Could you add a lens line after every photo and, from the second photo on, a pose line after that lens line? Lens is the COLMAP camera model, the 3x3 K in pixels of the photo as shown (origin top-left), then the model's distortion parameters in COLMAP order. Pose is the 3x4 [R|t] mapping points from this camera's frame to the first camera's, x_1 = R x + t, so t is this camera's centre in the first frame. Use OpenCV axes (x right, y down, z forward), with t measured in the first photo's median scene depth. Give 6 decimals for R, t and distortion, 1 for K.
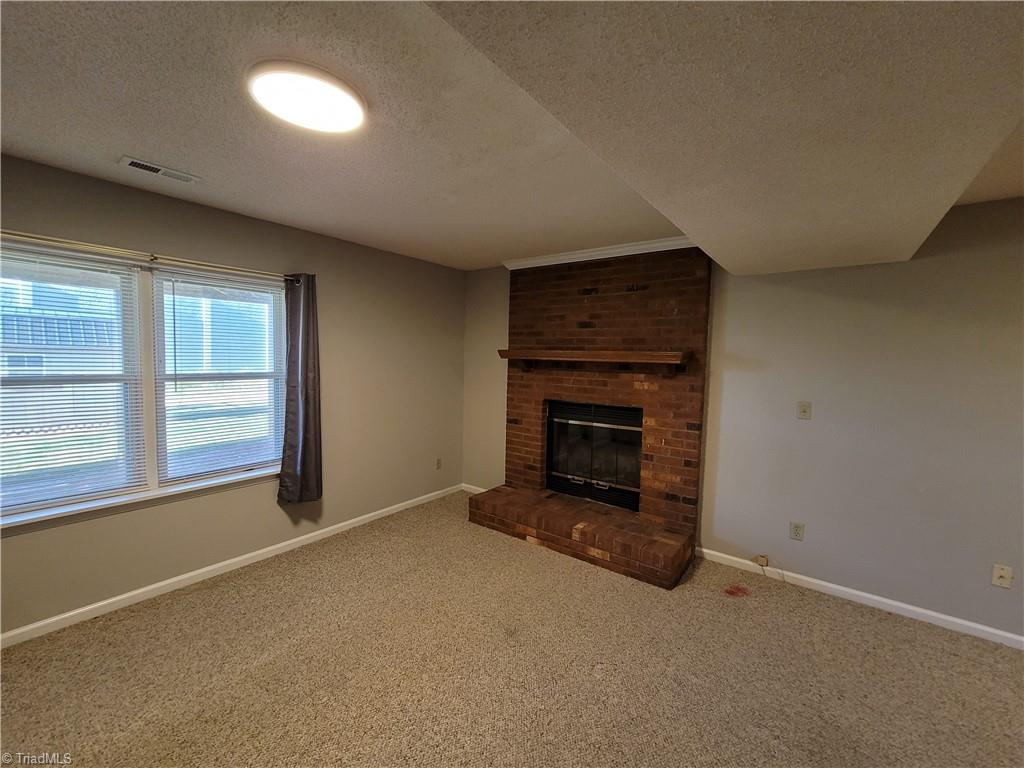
lens RADIAL K [[423.1, 0, 511.6], [0, 423.1, 385.5], [0, 0, 1]] dist [-0.000060, 0.001194]
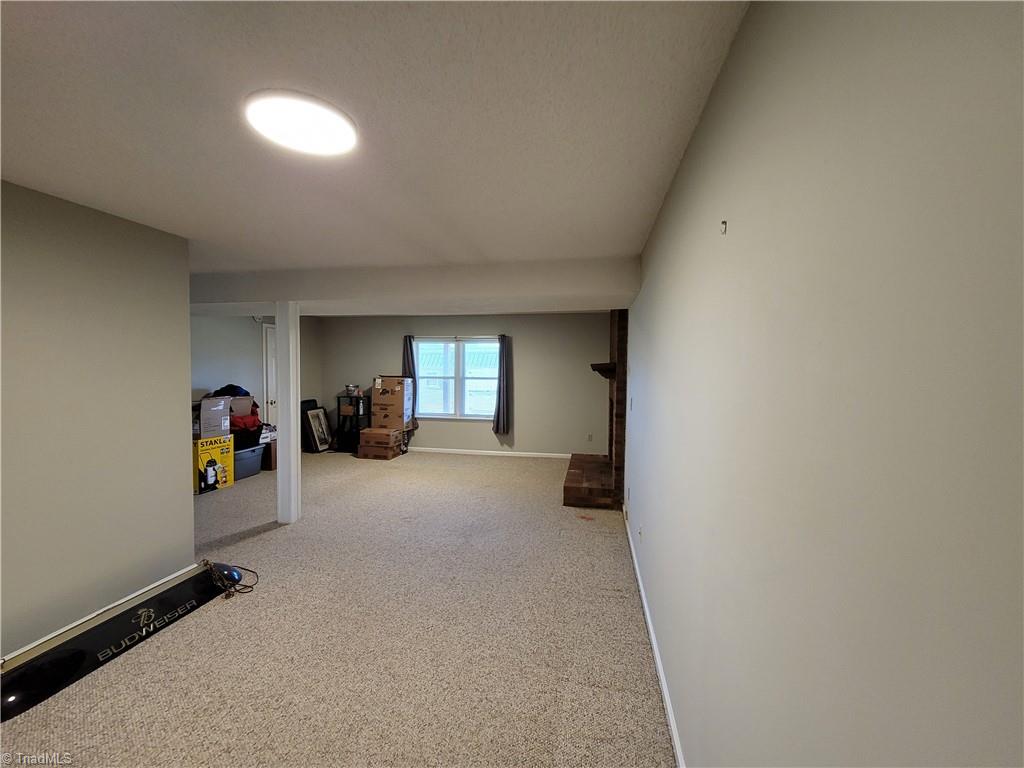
lens RADIAL K [[423.1, 0, 510.5], [0, 423.1, 386.0], [0, 0, 1]] dist [-0.000060, 0.001194]
pose [[0.448309, 0.026402, -0.893489, 1.411623], [-0.062207, 0.998062, -0.001720, 0.016074], [0.891712, 0.056352, 0.449082, 0.017882]]
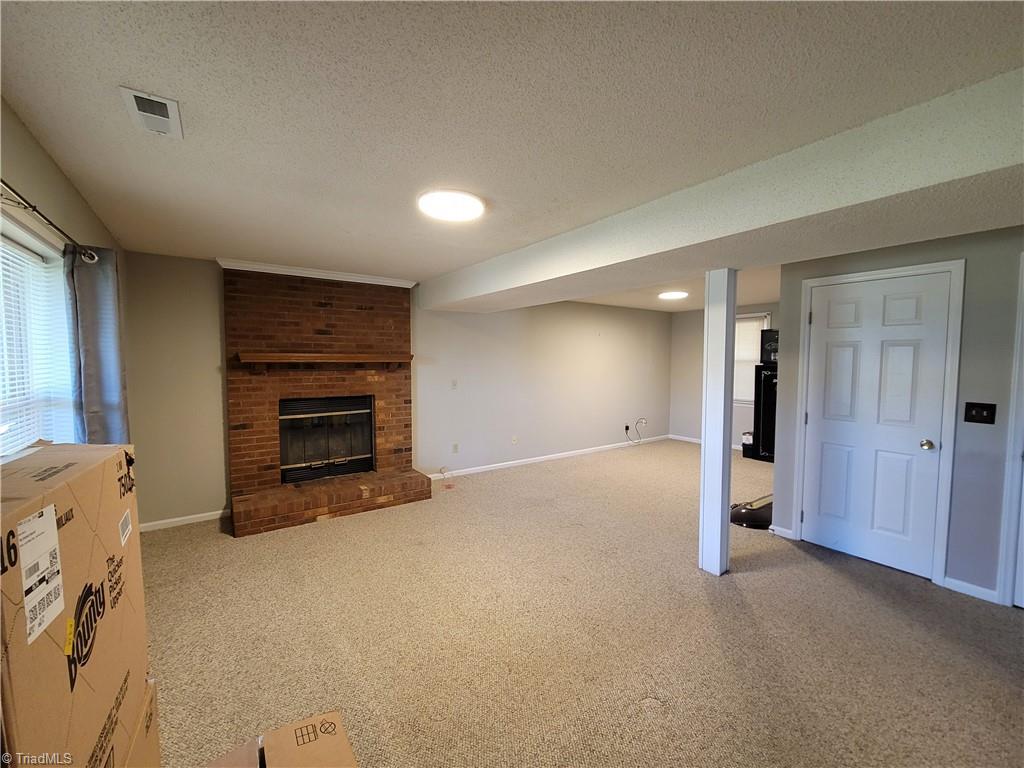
lens RADIAL K [[423.1, 0, 512.4], [0, 423.1, 385.2], [0, 0, 1]] dist [-0.000060, 0.001194]
pose [[0.296382, -0.078880, 0.951806, -0.853421], [0.071939, 0.995596, 0.060108, -0.027574], [-0.952356, 0.050657, 0.300752, 0.138336]]
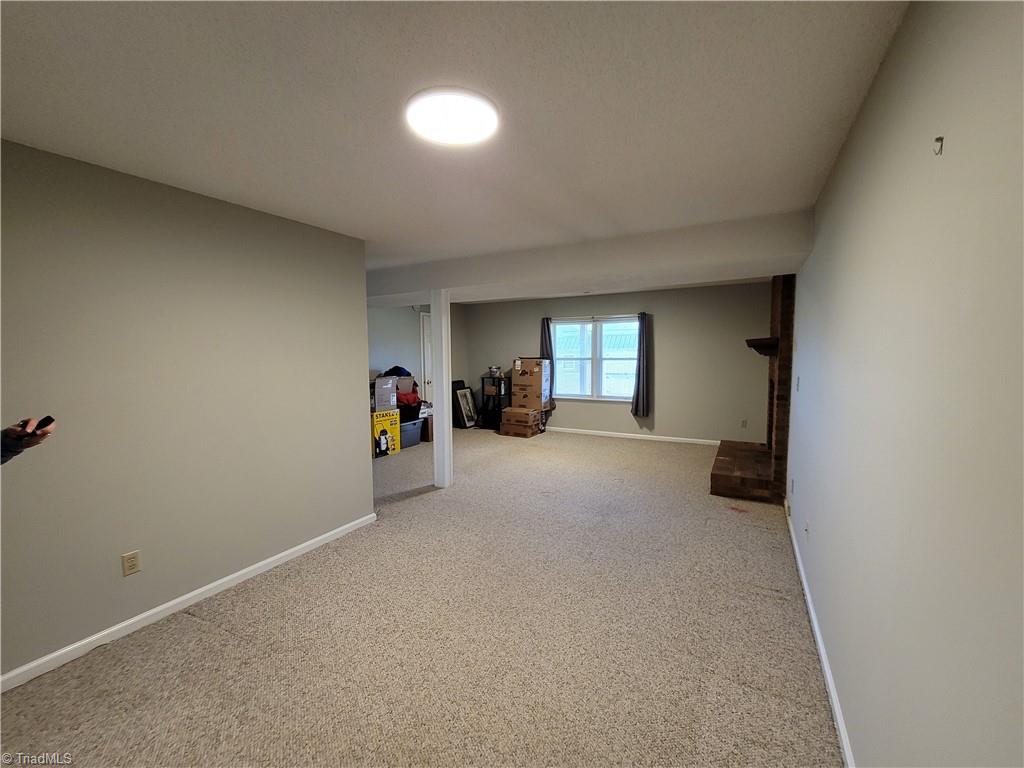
lens RADIAL K [[423.1, 0, 511.3], [0, 423.1, 385.7], [0, 0, 1]] dist [-0.000060, 0.001194]
pose [[0.146613, 0.061452, -0.987283, 1.416887], [-0.055379, 0.997013, 0.053833, 0.030912], [0.987643, 0.046782, 0.149578, 0.015116]]
